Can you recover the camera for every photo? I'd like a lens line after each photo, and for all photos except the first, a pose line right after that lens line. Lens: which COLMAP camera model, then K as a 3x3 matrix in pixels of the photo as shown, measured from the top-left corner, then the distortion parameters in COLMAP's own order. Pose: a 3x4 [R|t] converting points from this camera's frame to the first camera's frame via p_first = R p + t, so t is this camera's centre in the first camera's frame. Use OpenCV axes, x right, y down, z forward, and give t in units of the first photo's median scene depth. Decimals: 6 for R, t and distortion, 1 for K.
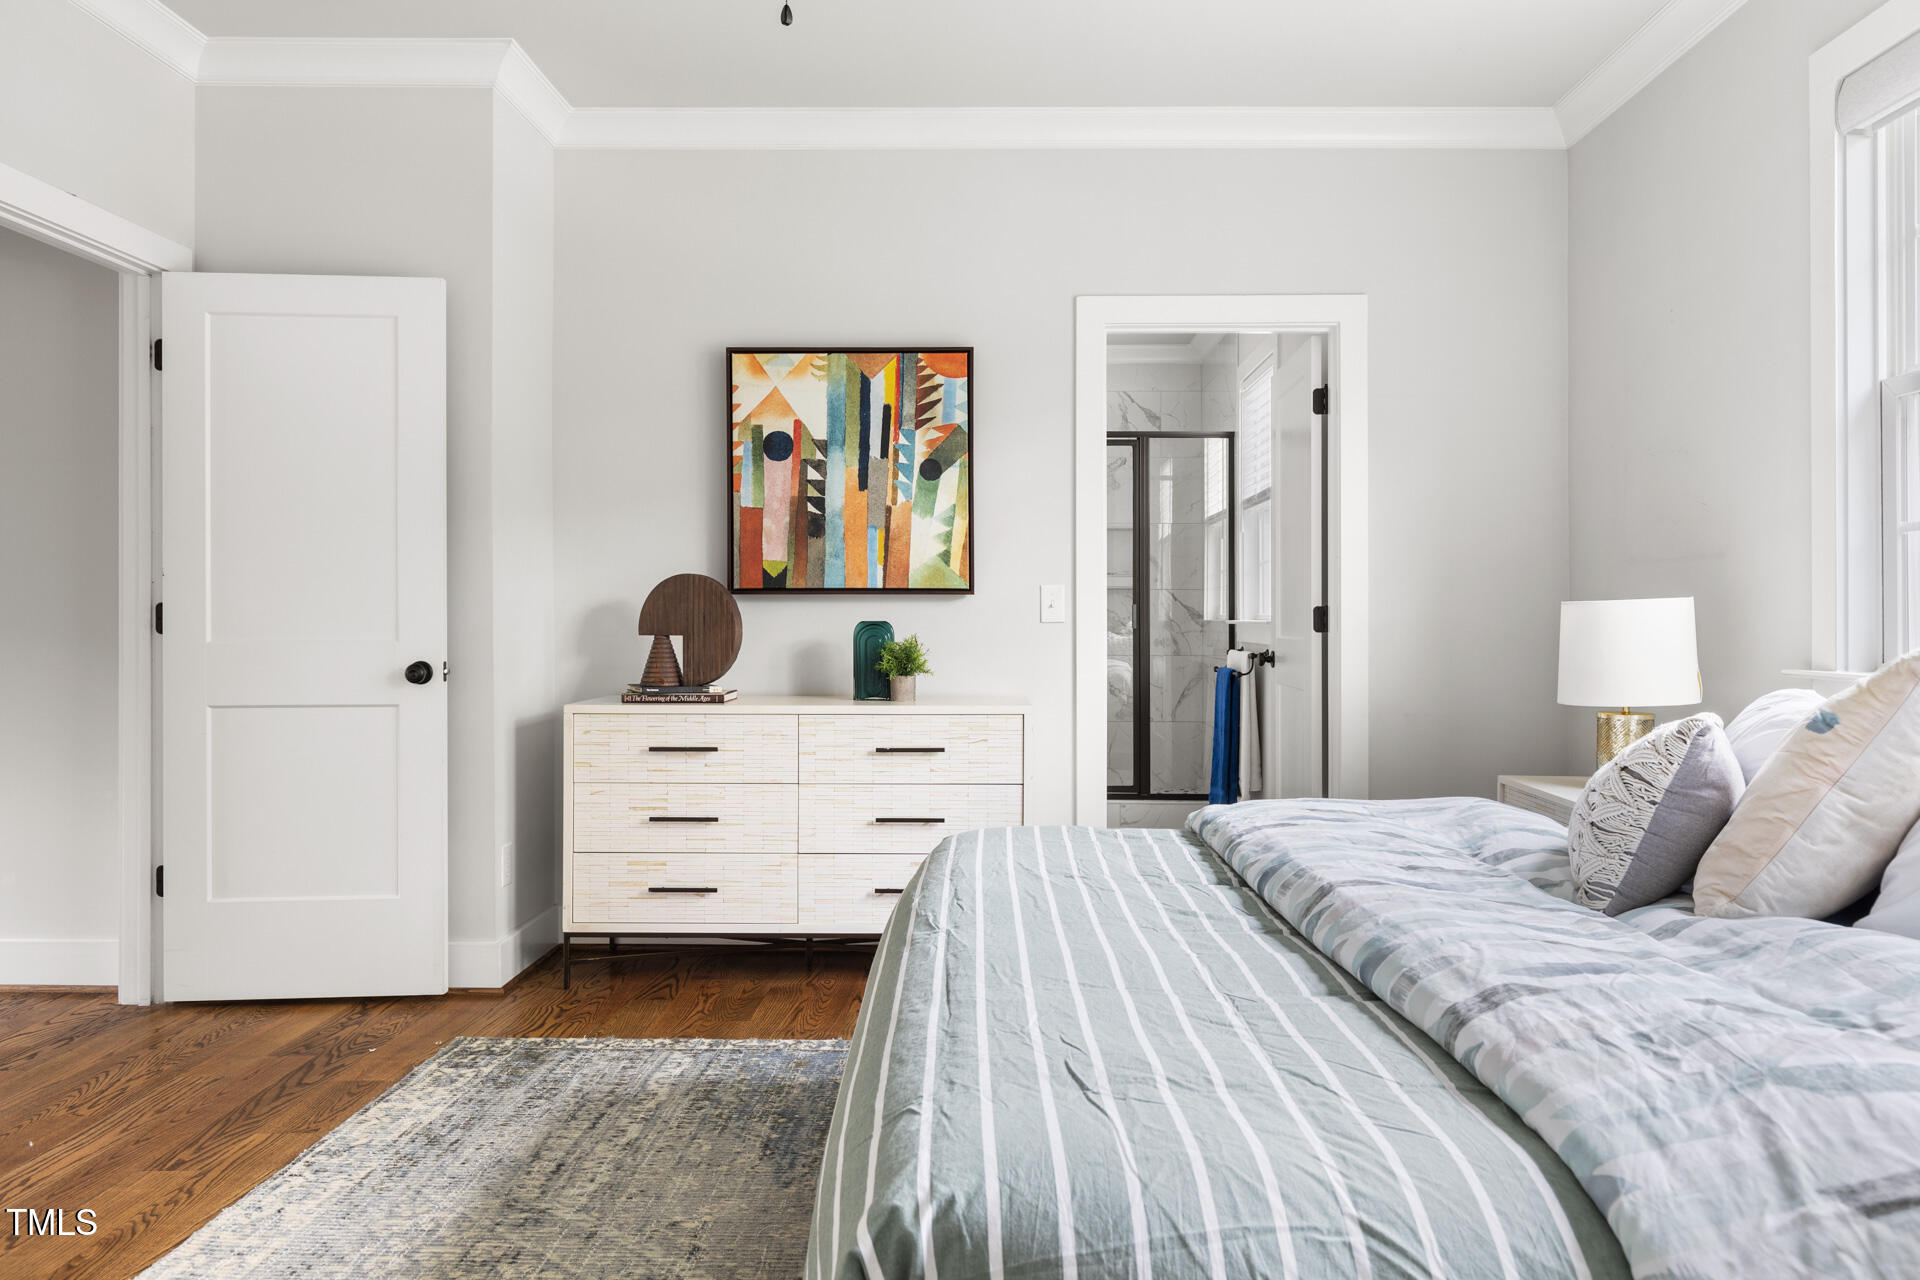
lens RADIAL K [[1258.0, 0, 963.4], [0, 1258.0, 623.6], [0, 0, 1]] dist [0.000082, -0.000798]
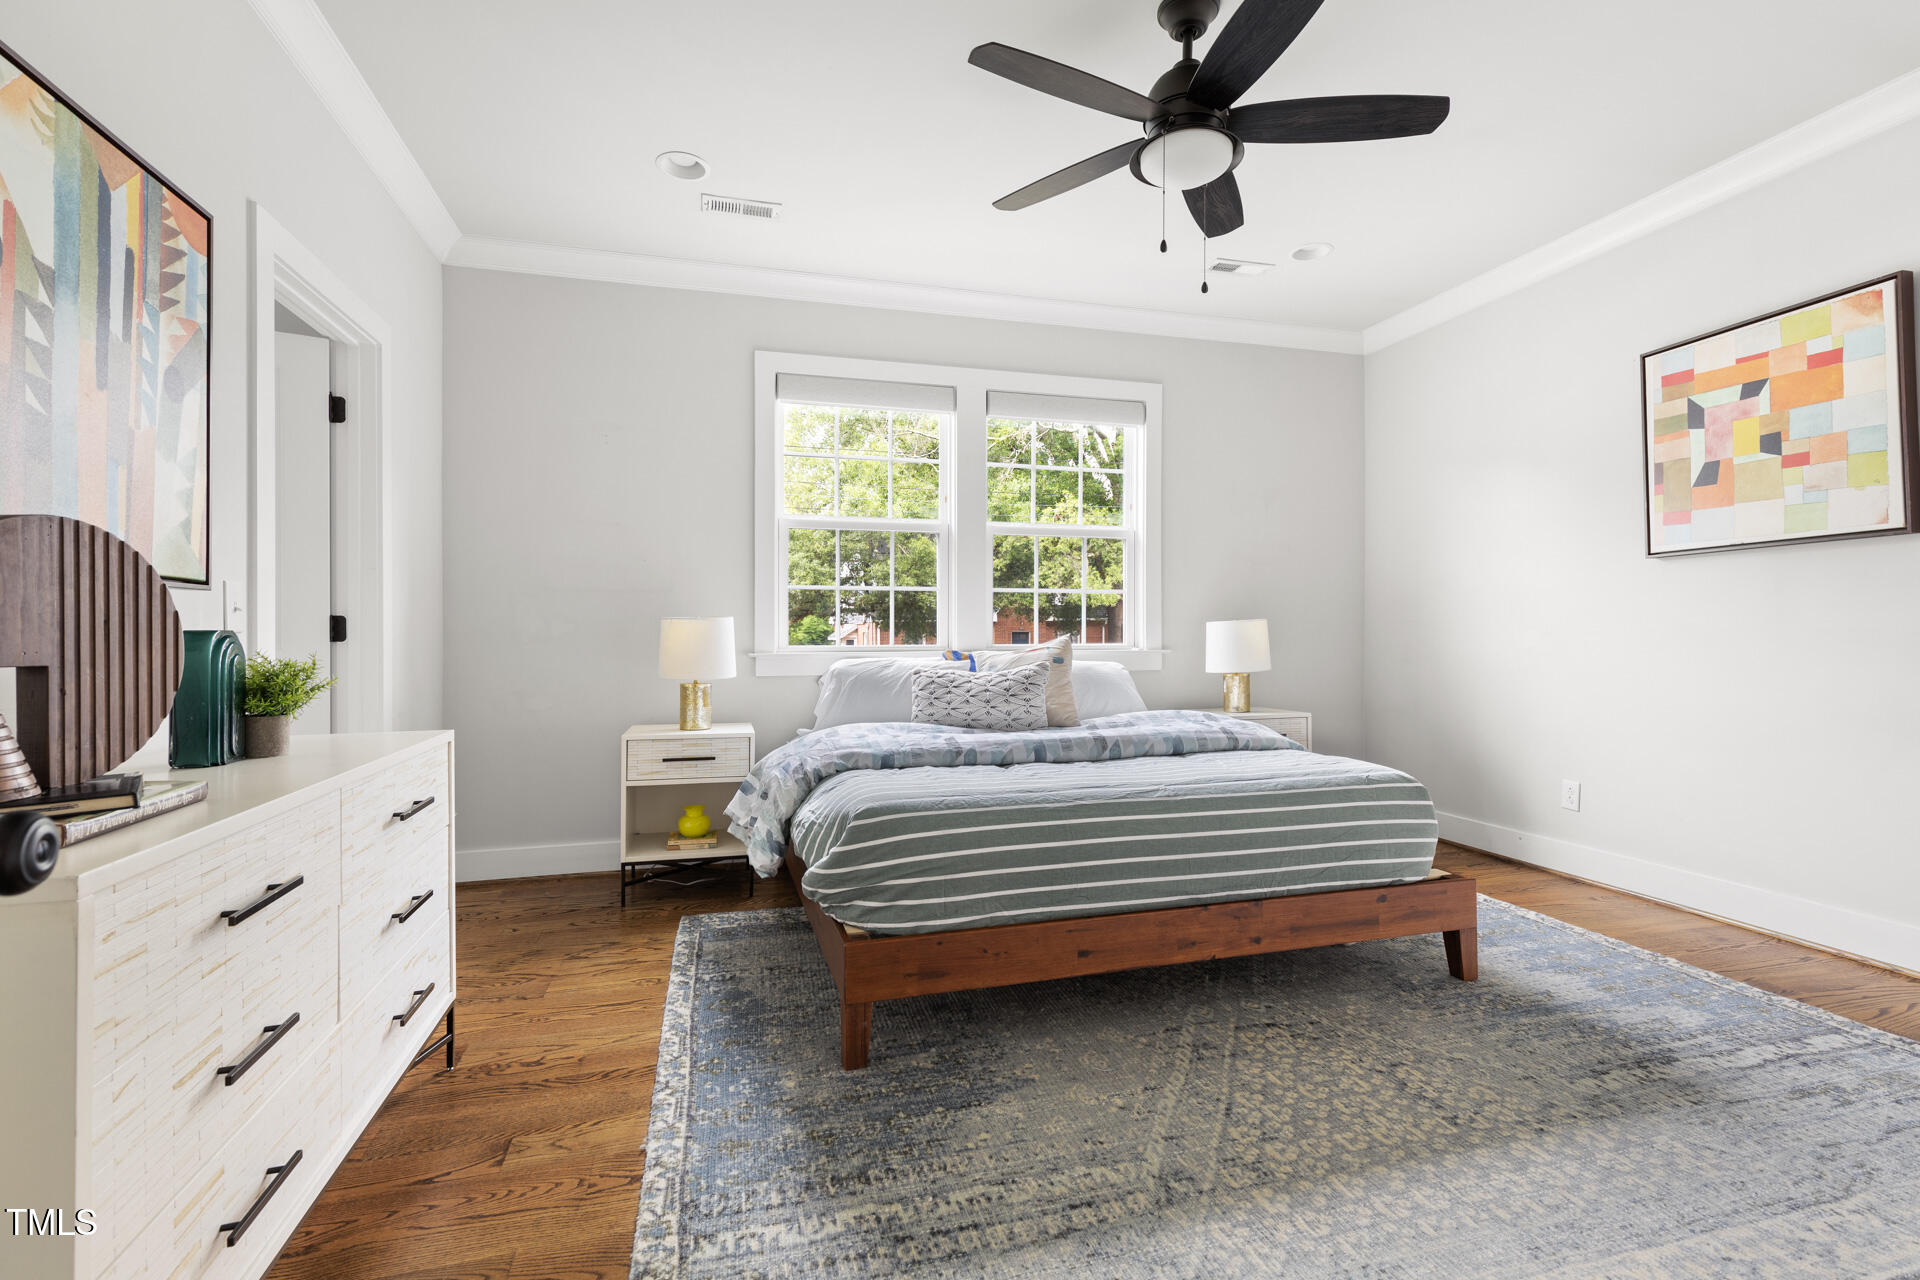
lens RADIAL K [[880.5, 0, 964.8], [0, 880.5, 638.2], [0, 0, 1]] dist [0.003481, 0.000629]
pose [[-0.281141, -0.008967, 0.959624, -0.708877], [0.003506, 0.999940, 0.010371, -0.001480], [-0.959660, 0.006280, -0.281093, 0.964460]]
